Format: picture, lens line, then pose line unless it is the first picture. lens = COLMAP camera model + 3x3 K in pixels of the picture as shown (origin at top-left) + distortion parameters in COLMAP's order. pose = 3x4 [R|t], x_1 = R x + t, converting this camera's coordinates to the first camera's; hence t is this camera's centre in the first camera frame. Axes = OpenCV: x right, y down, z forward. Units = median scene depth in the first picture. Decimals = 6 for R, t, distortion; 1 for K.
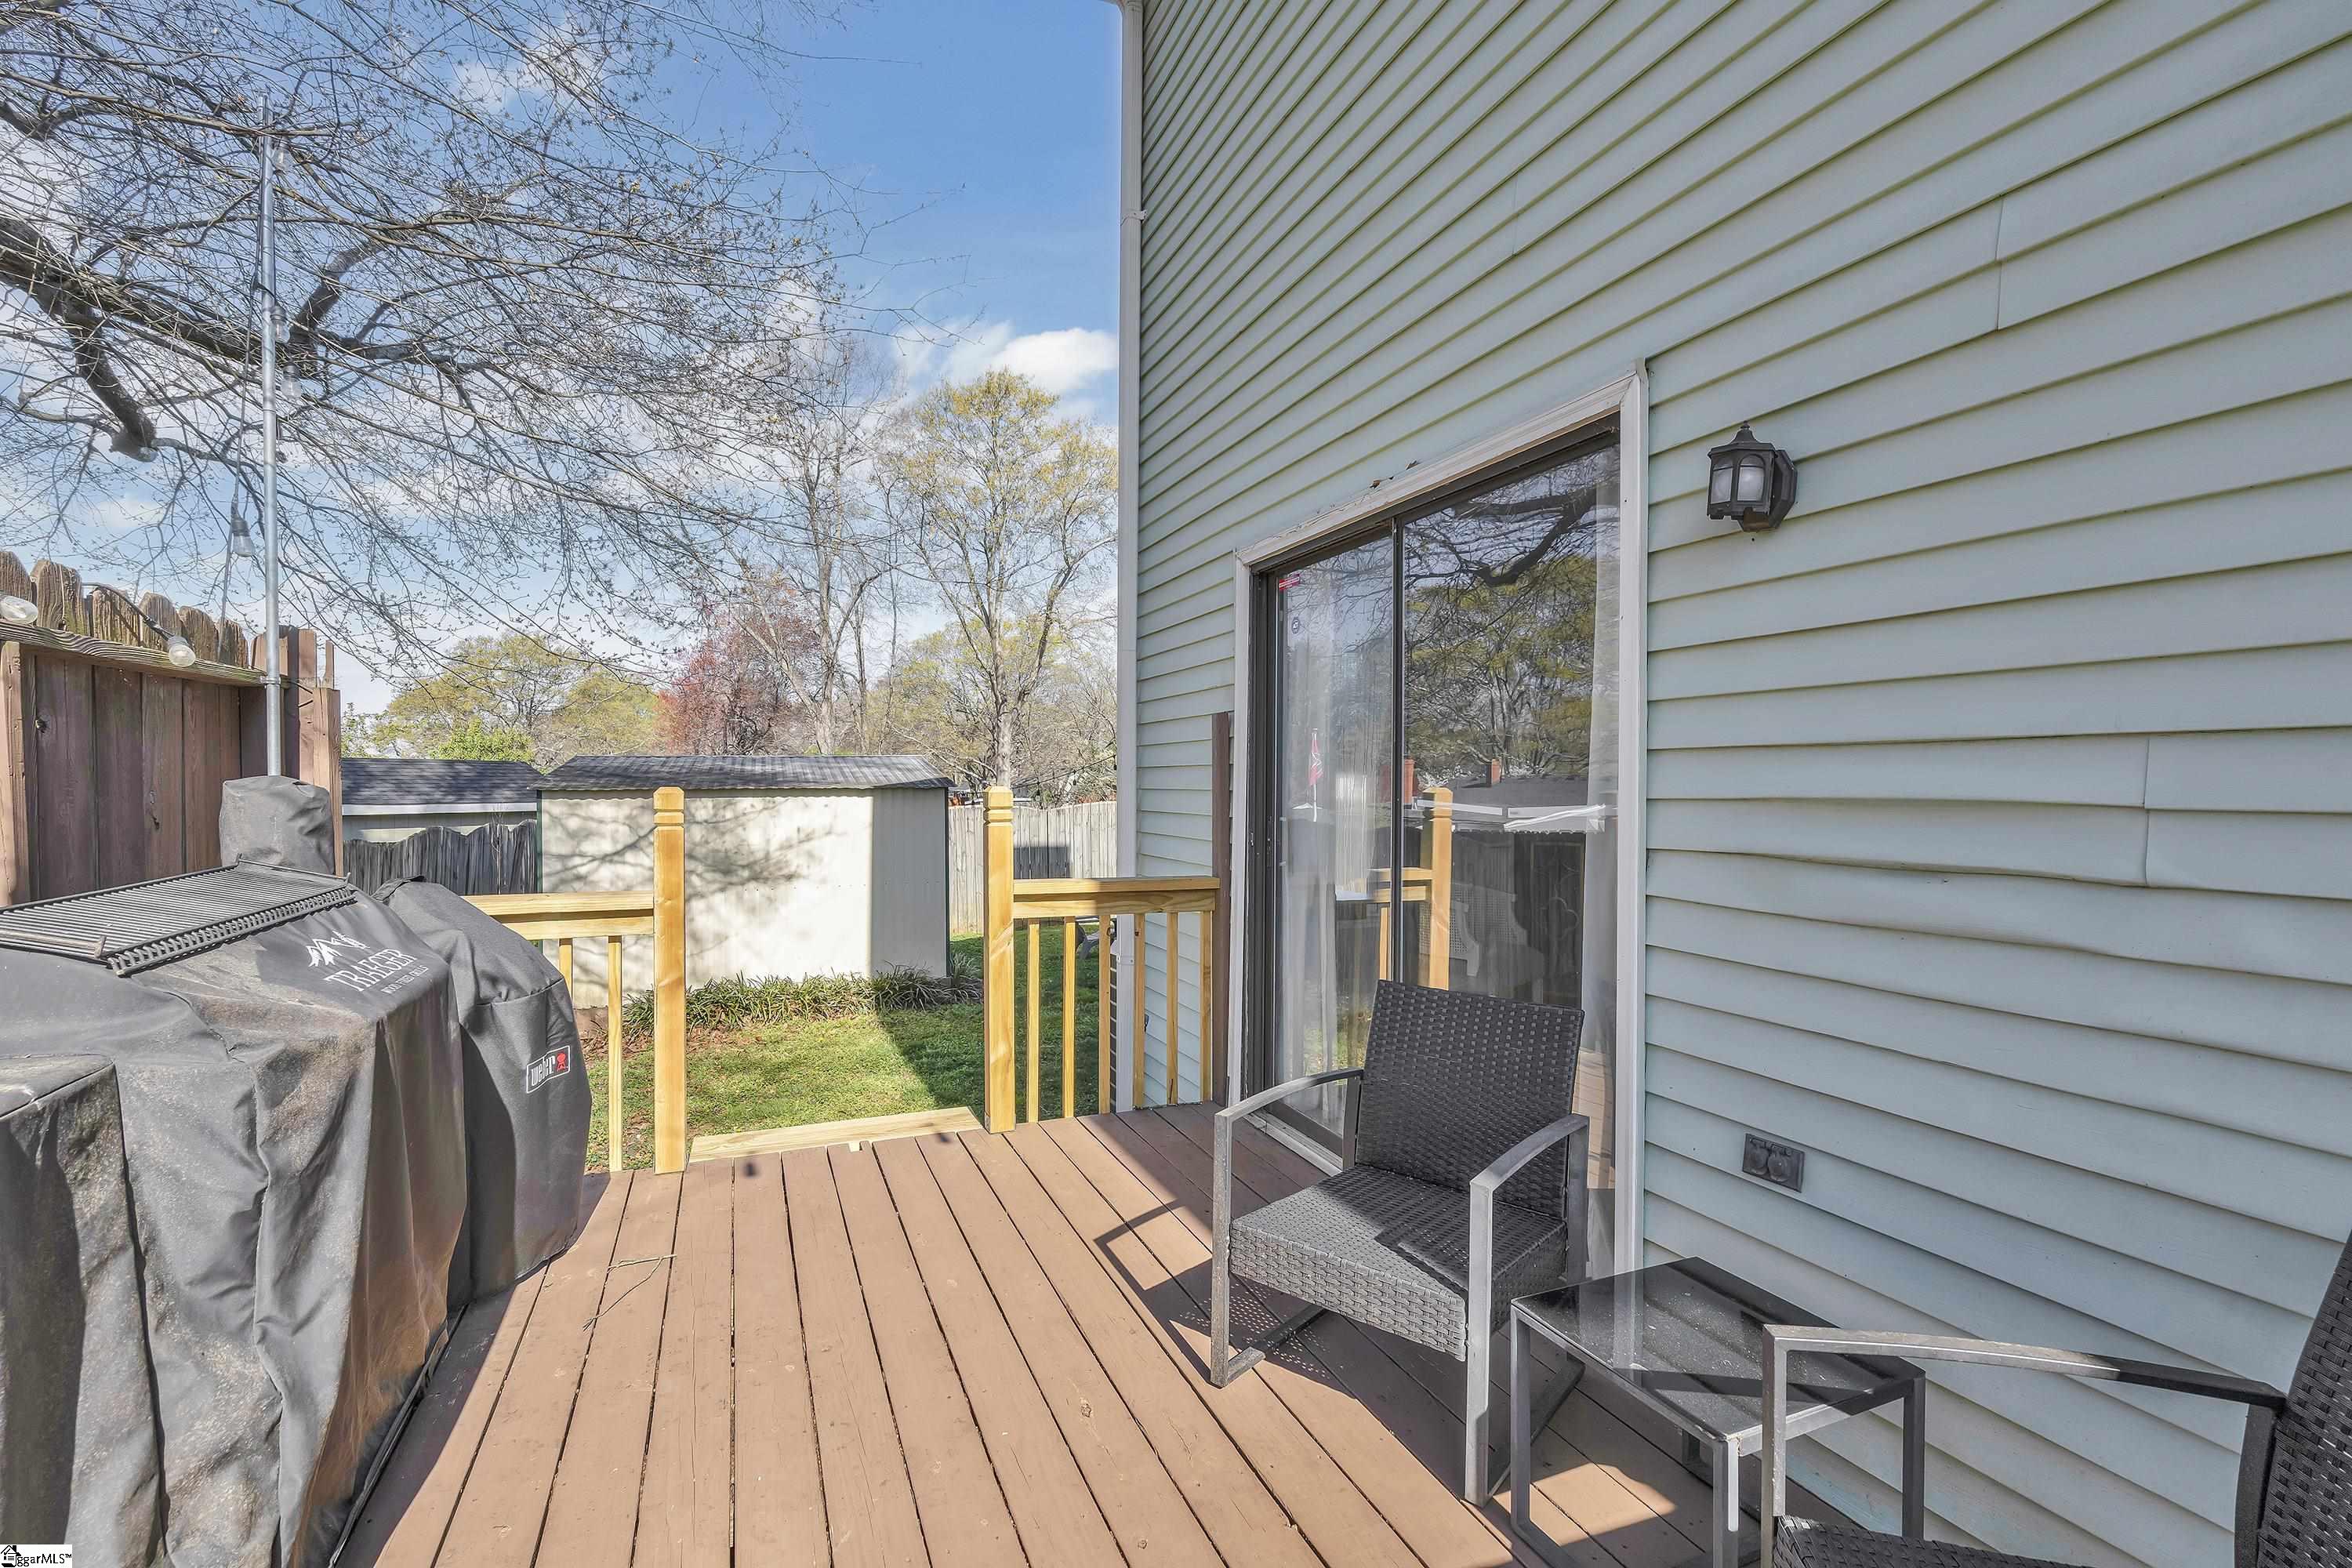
lens RADIAL K [[1056.1, 0, 1179.1], [0, 1056.1, 786.1], [0, 0, 1]] dist [-0.000703, 0.000735]
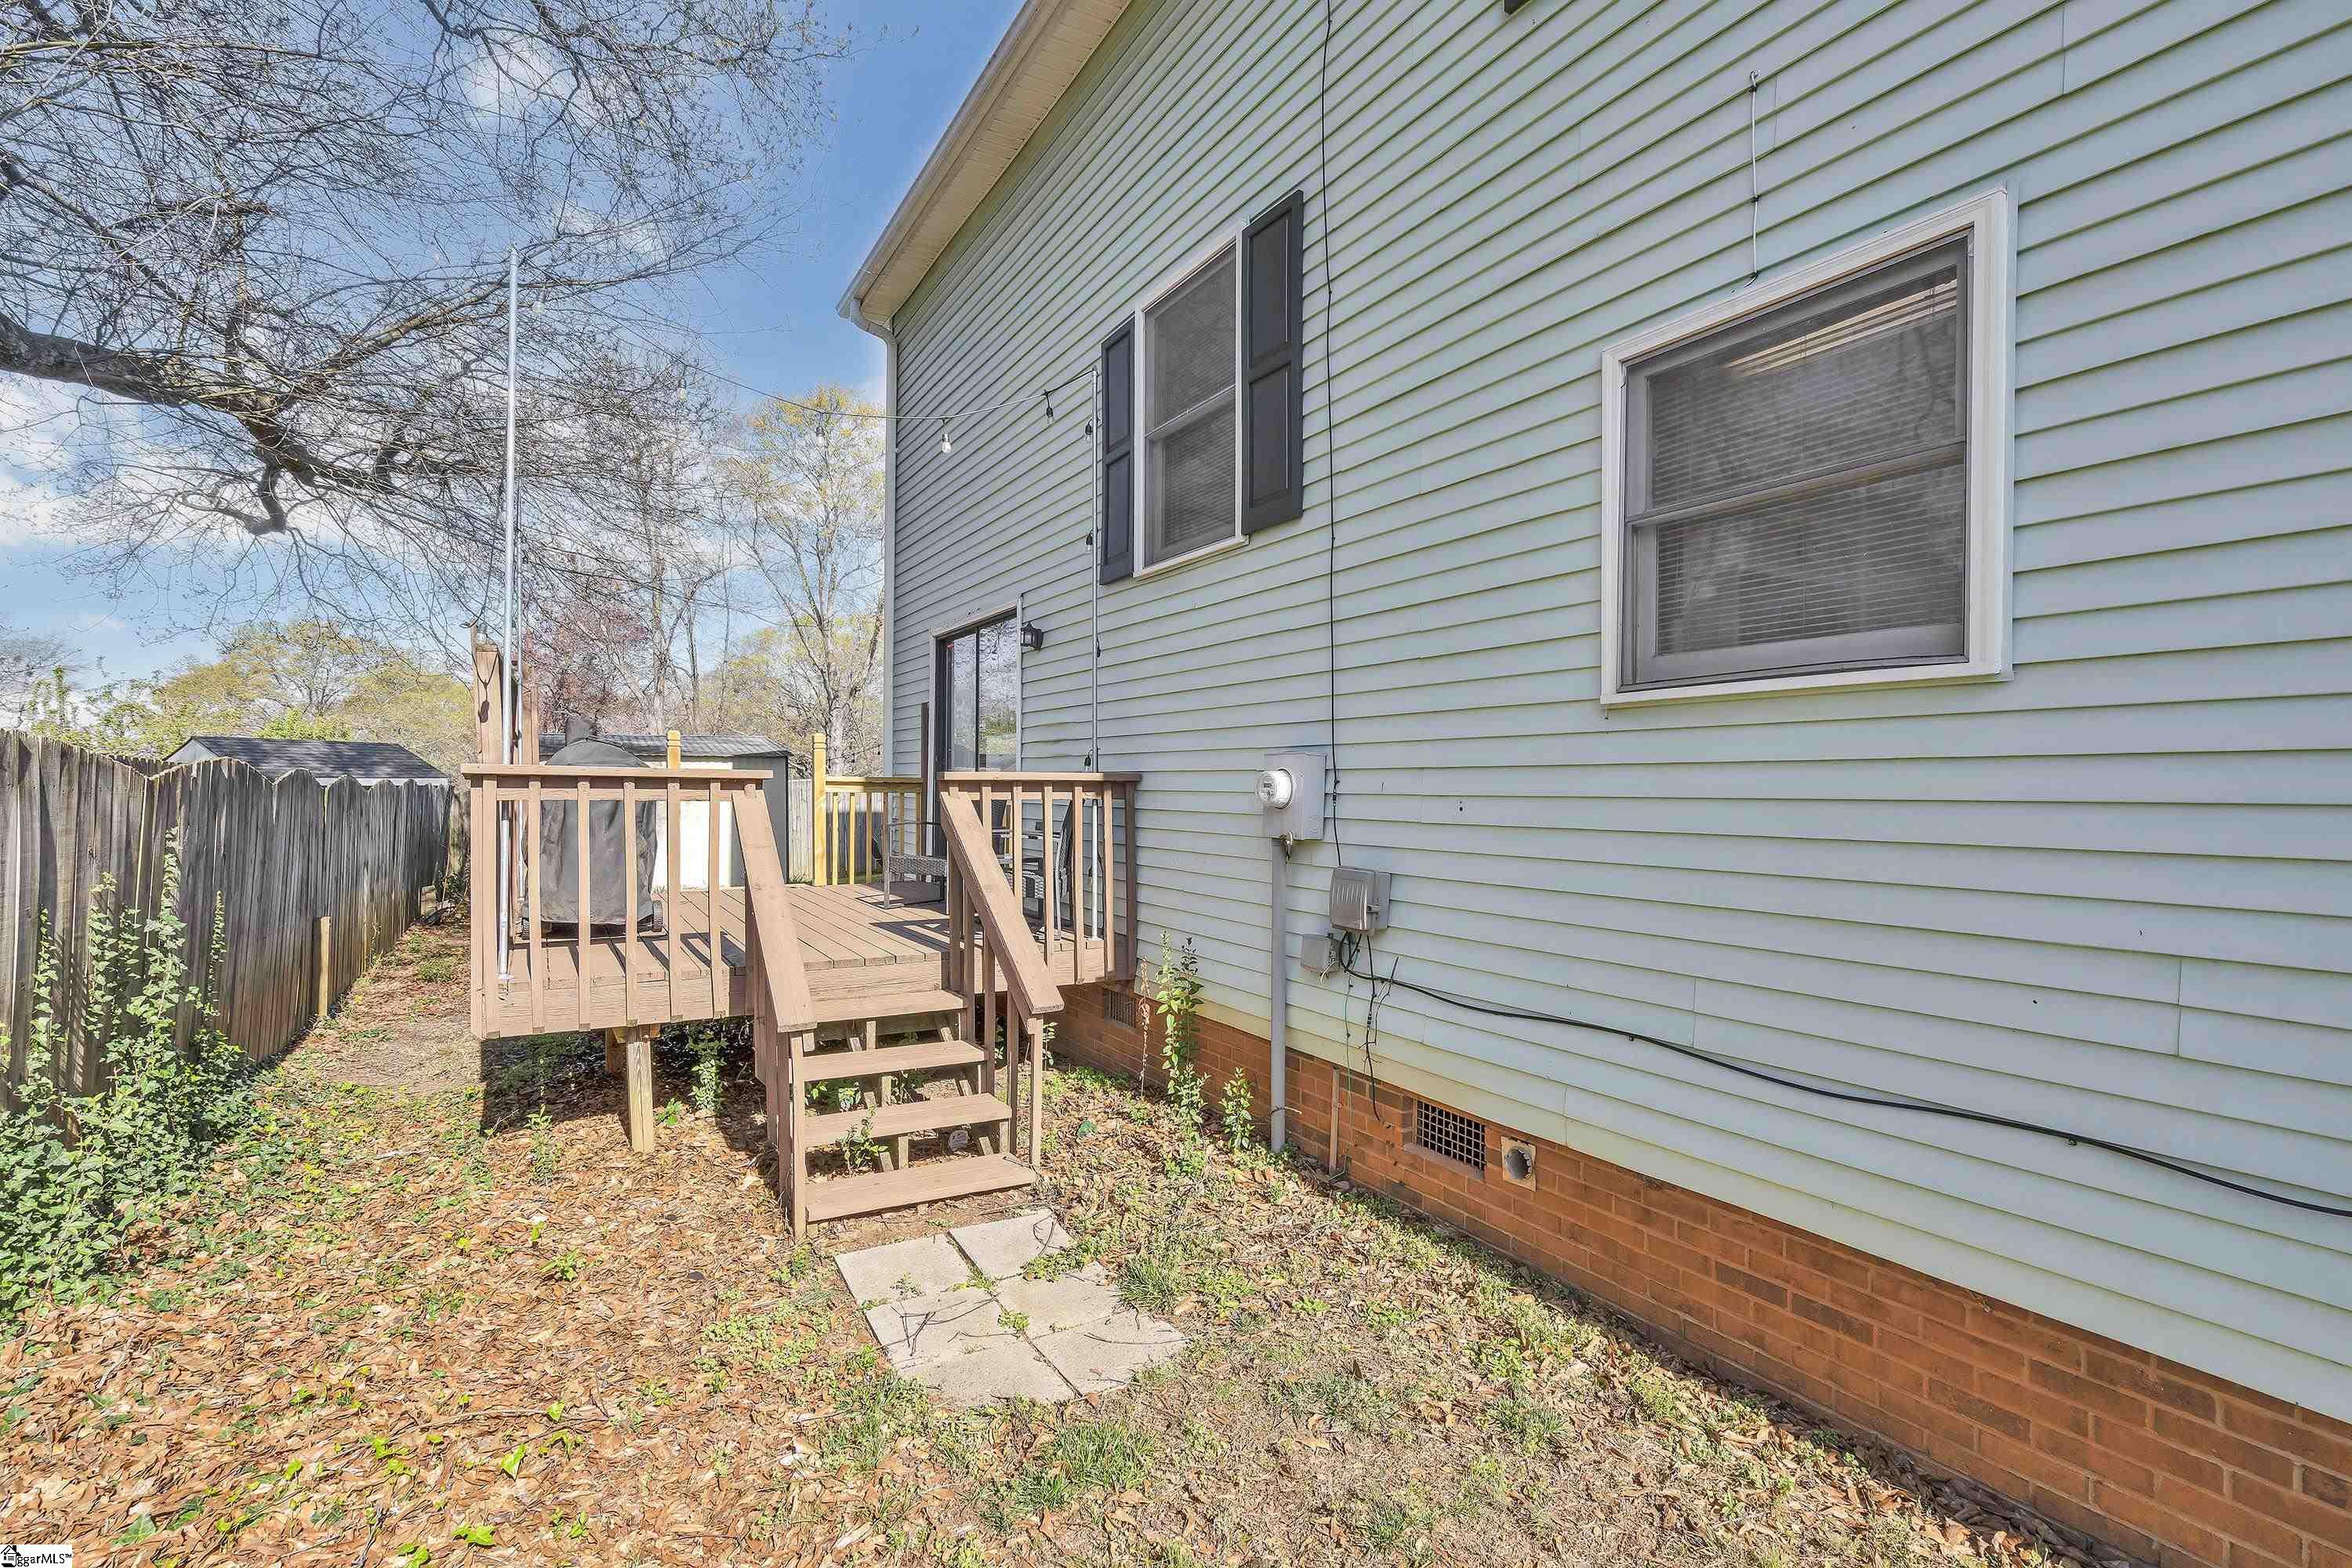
lens RADIAL K [[1056.1, 0, 1179.5], [0, 1056.1, 791.8], [0, 0, 1]] dist [-0.000703, 0.000735]
pose [[0.989035, 0.001442, 0.147672, 0.019226], [-0.002267, 0.999983, 0.005417, 0.008243], [-0.147662, -0.005692, 0.989022, -0.100126]]
